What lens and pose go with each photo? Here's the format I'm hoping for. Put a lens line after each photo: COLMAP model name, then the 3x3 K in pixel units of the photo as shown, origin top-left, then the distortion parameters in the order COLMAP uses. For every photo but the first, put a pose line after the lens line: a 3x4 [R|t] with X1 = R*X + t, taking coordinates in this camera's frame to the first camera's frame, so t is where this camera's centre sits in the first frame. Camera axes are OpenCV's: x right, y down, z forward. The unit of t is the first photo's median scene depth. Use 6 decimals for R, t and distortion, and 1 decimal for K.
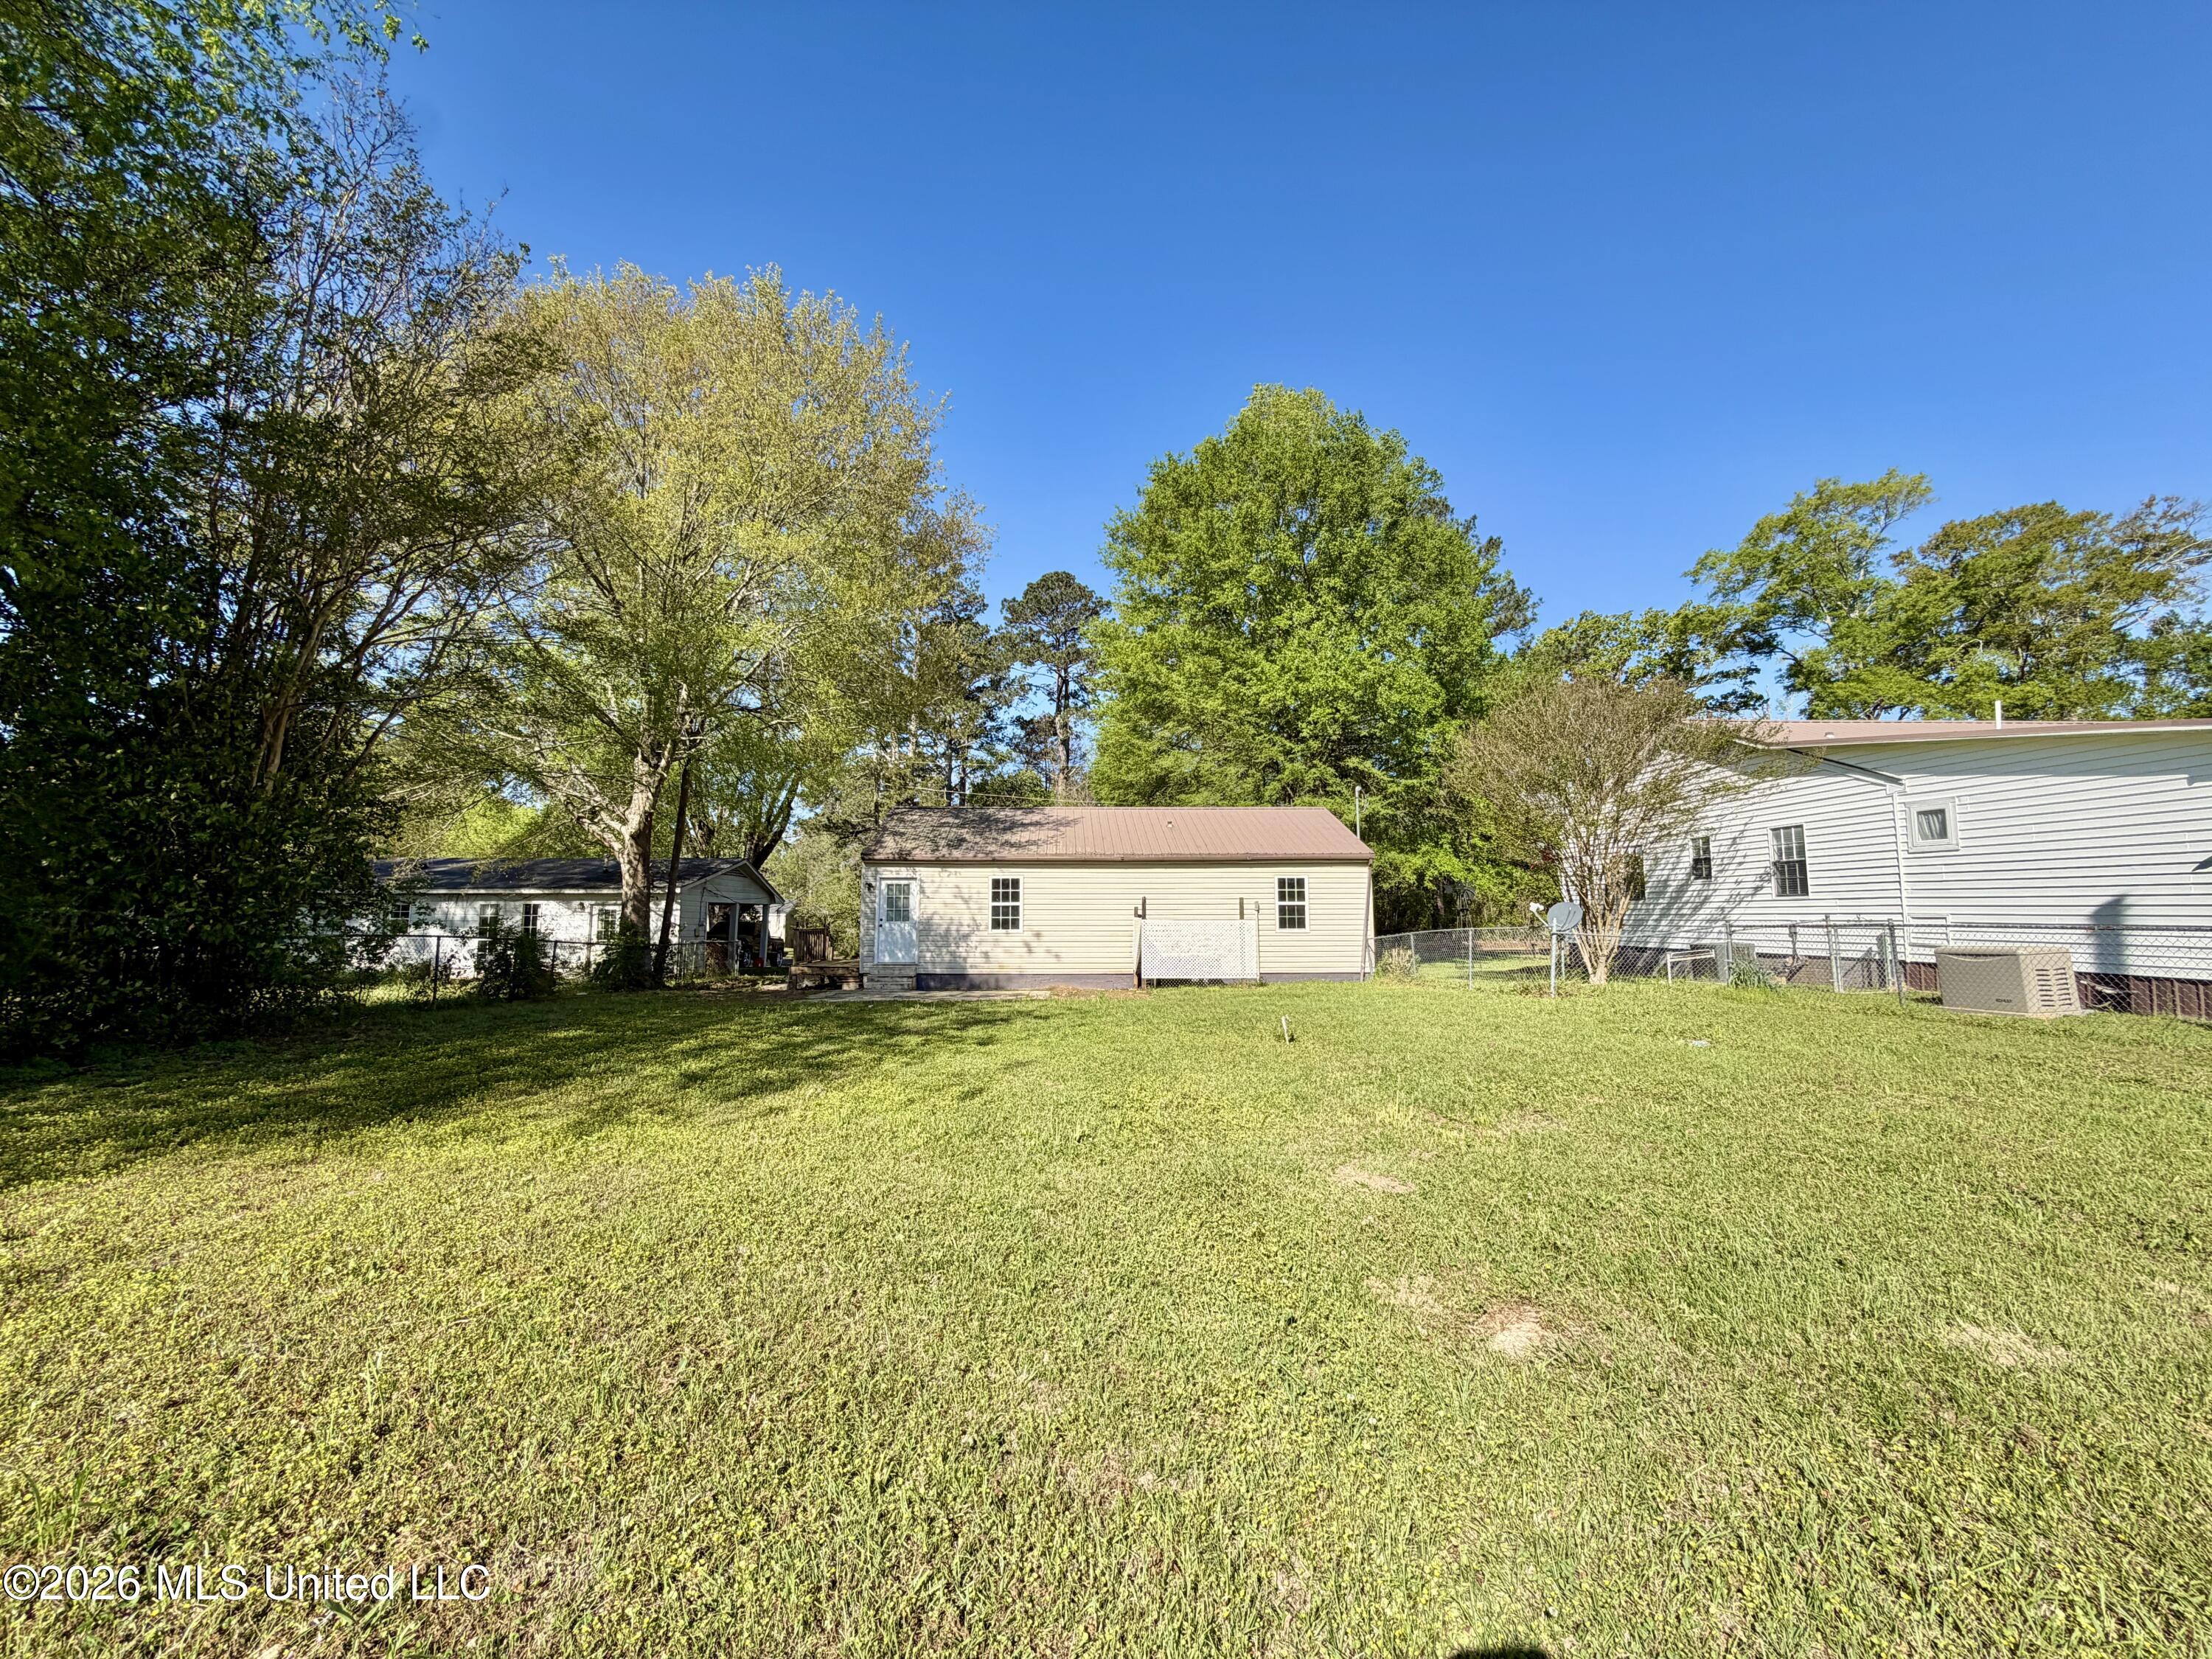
lens RADIAL K [[880.3, 0, 1093.8], [0, 880.3, 824.9], [0, 0, 1]] dist [0.002719, -0.000098]
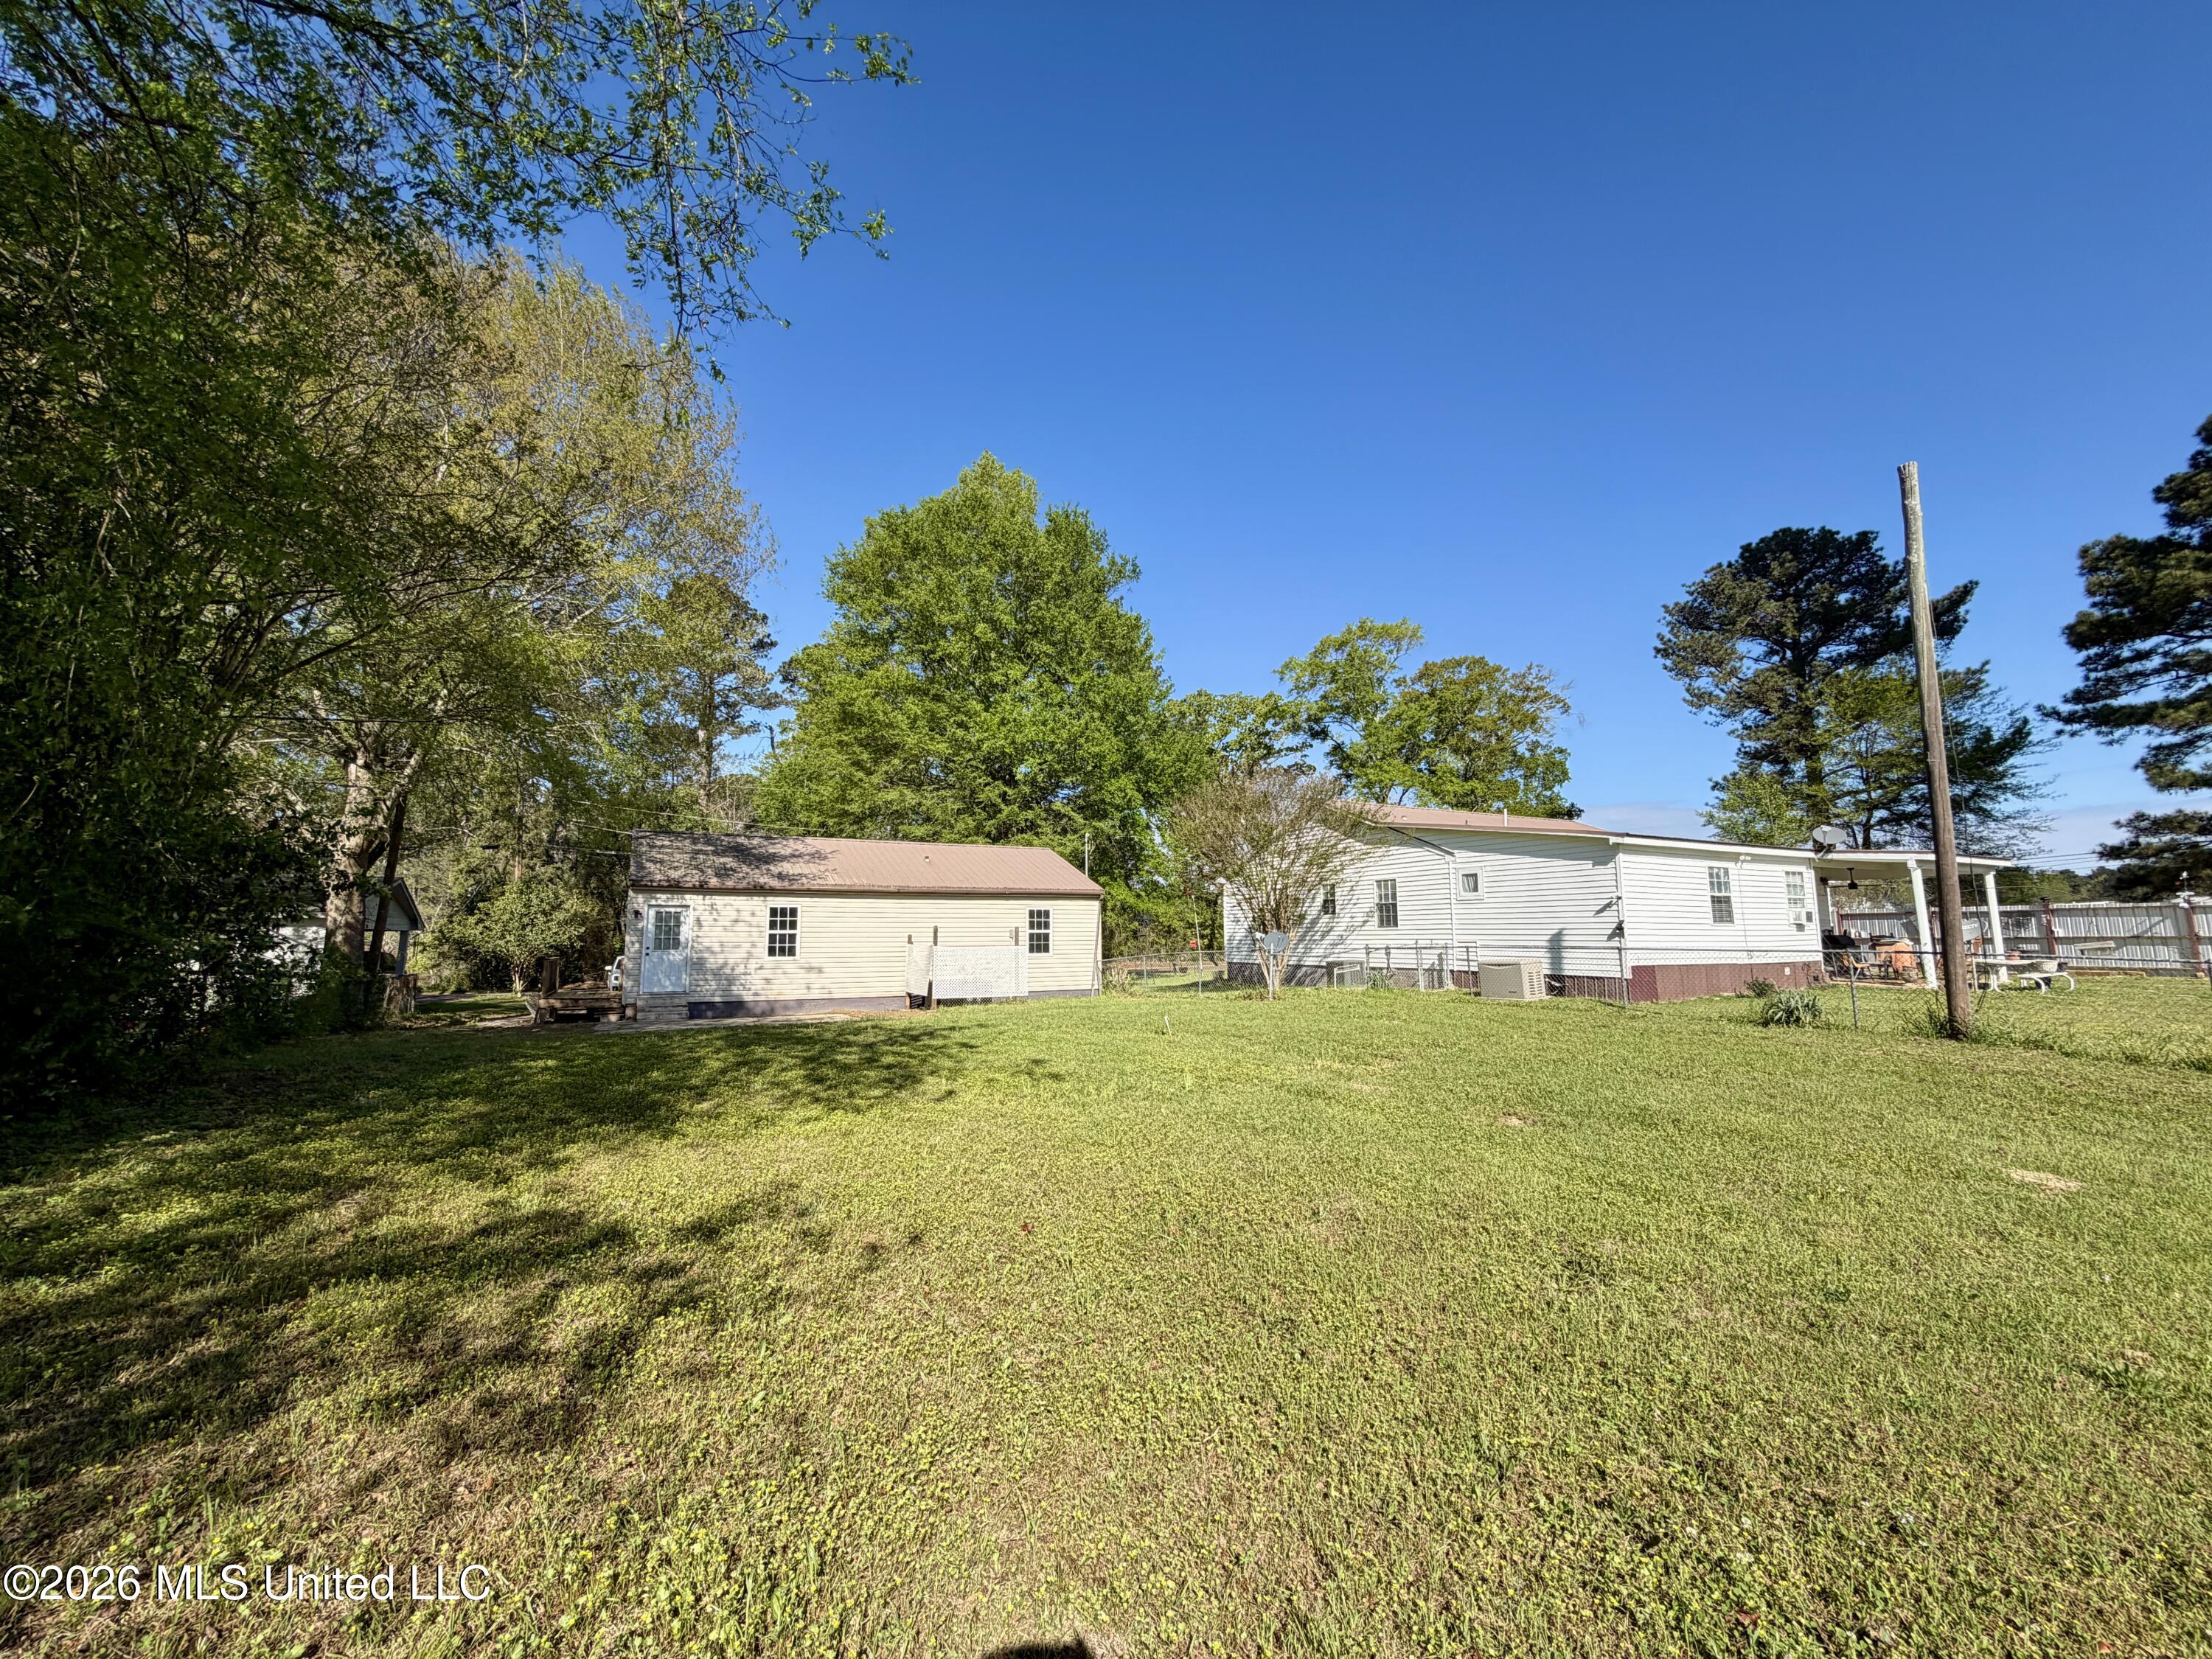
lens RADIAL K [[880.3, 0, 1094.7], [0, 880.3, 829.2], [0, 0, 1]] dist [0.002719, -0.000098]
pose [[0.903493, 0.049863, 0.425692, -0.208878], [-0.040202, 0.998690, -0.031657, -0.012202], [-0.426713, 0.011488, 0.904314, -0.088263]]
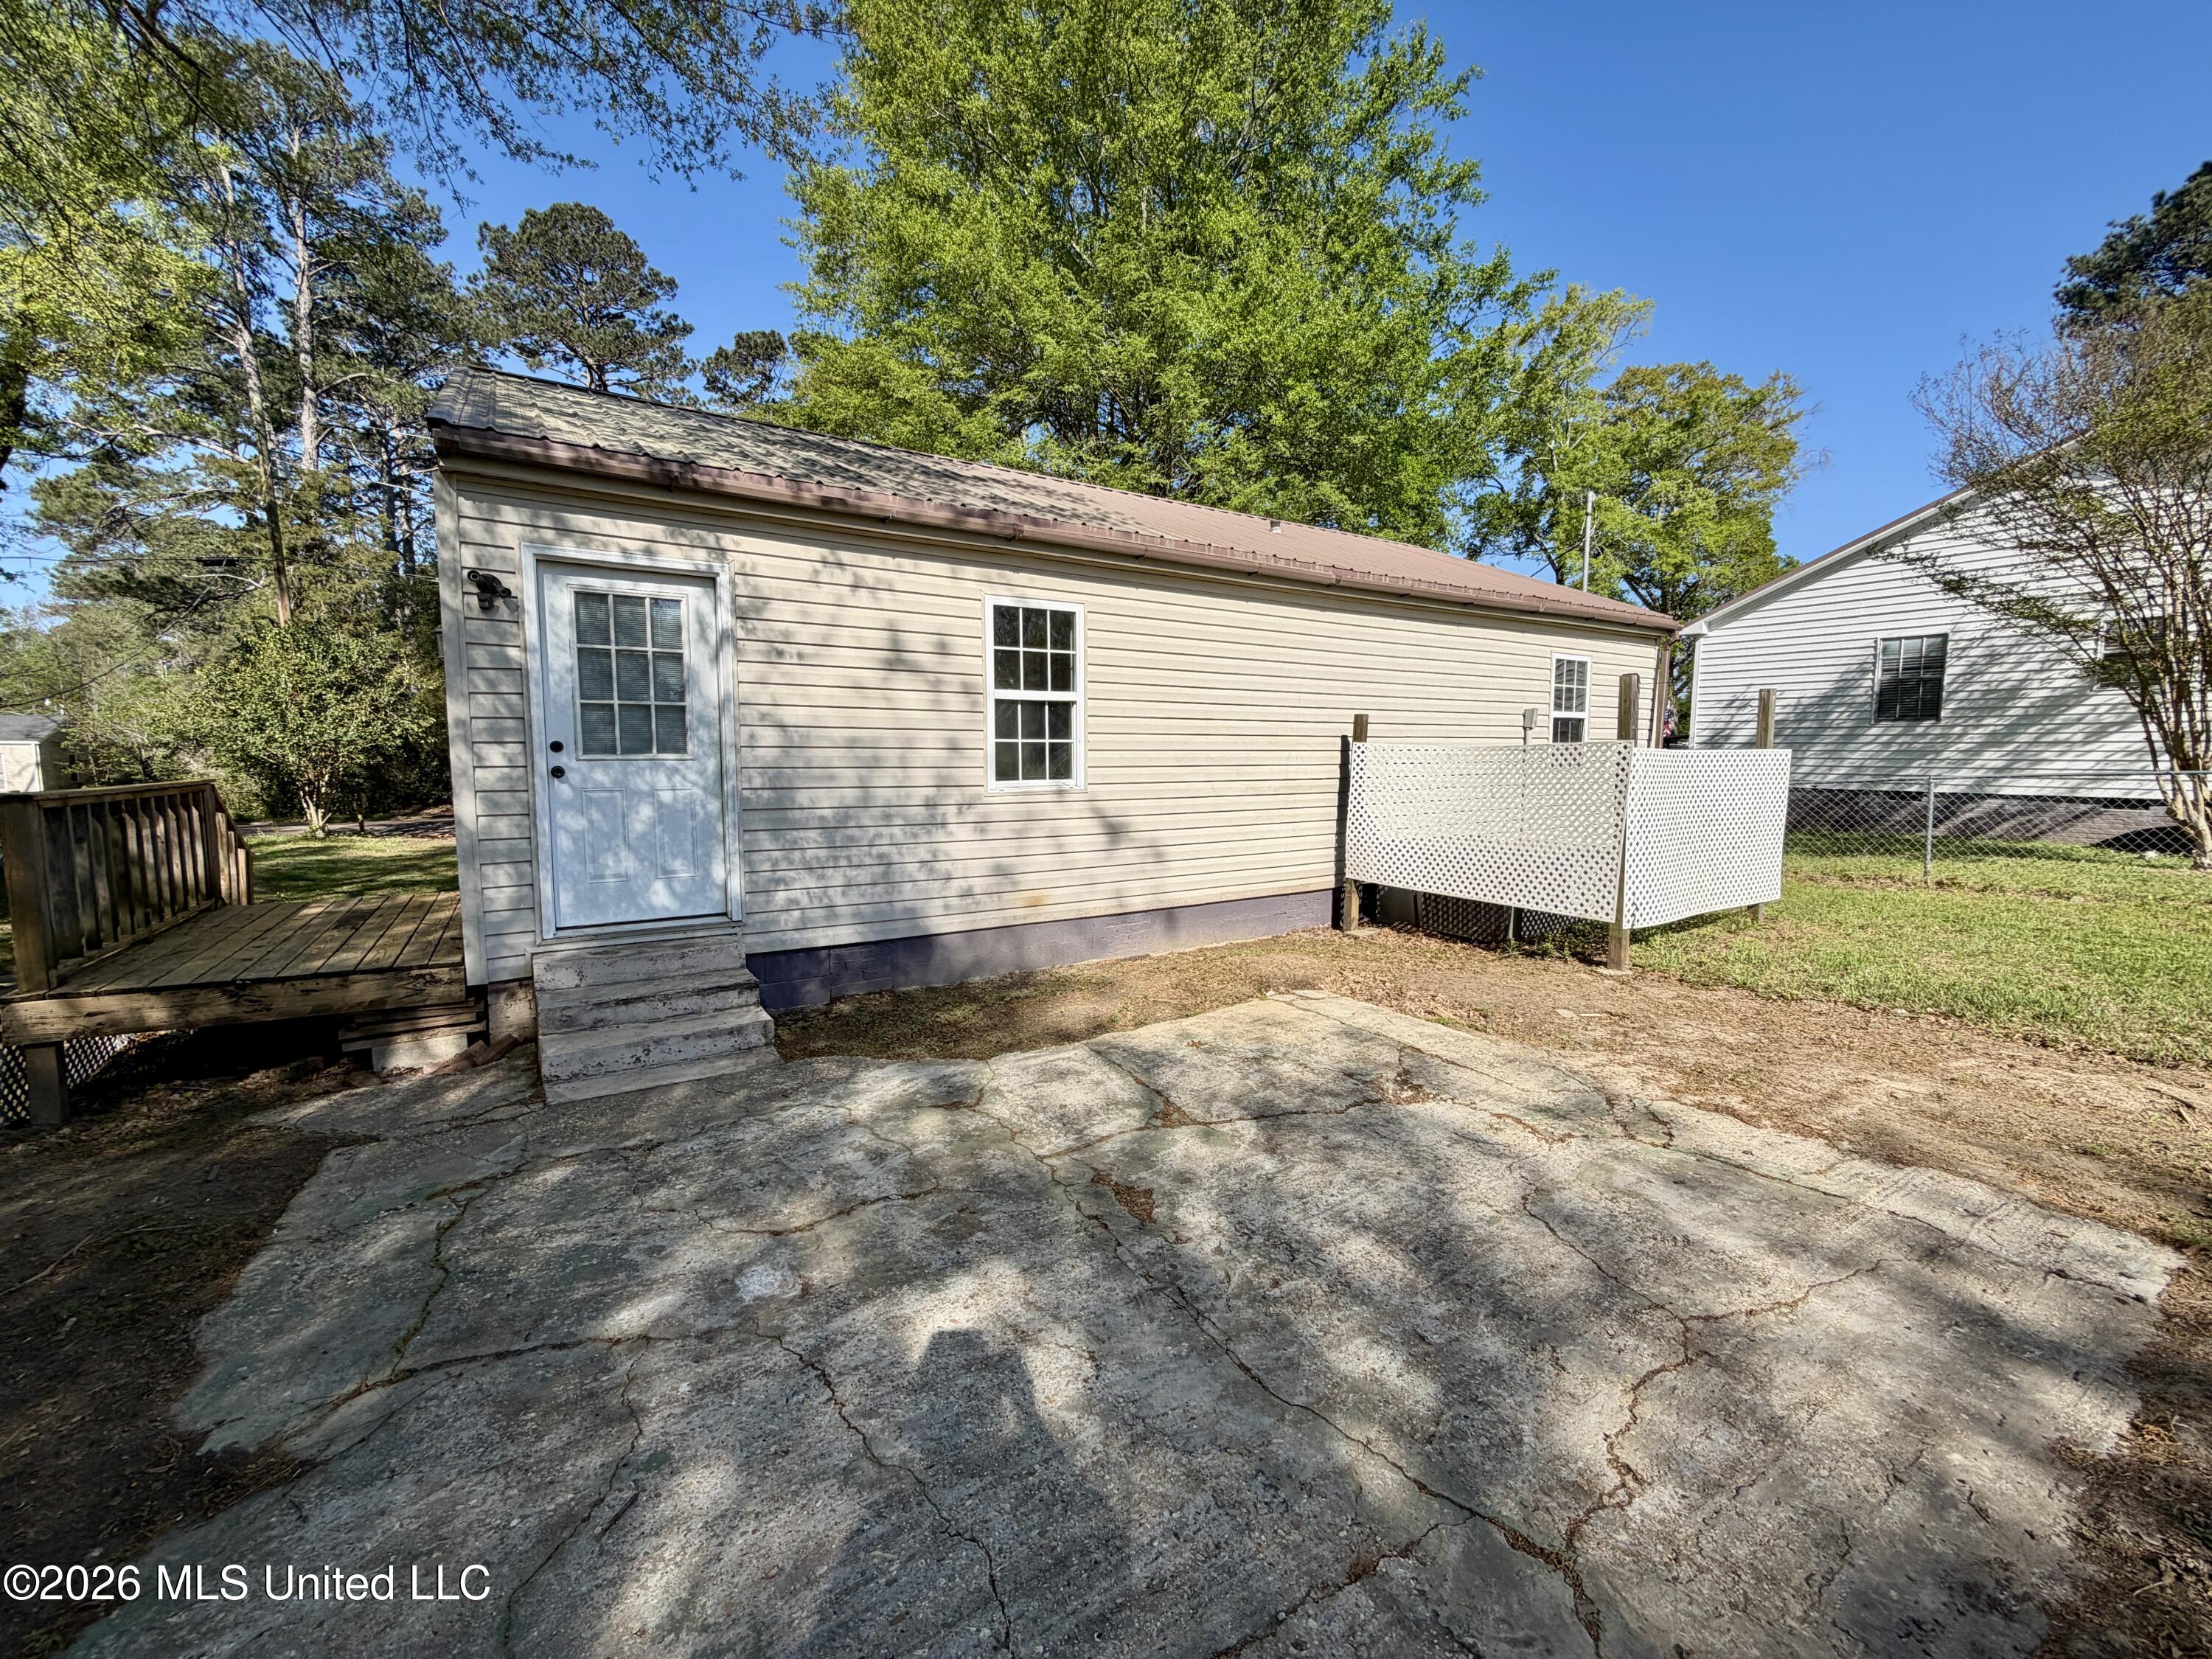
lens RADIAL K [[880.3, 0, 1108.5], [0, 880.3, 831.0], [0, 0, 1]] dist [0.002719, -0.000098]
pose [[0.857935, -0.045456, 0.511744, -0.228649], [-0.055662, 0.981991, 0.180542, 0.077080], [-0.510735, -0.183377, 0.839954, 0.702063]]
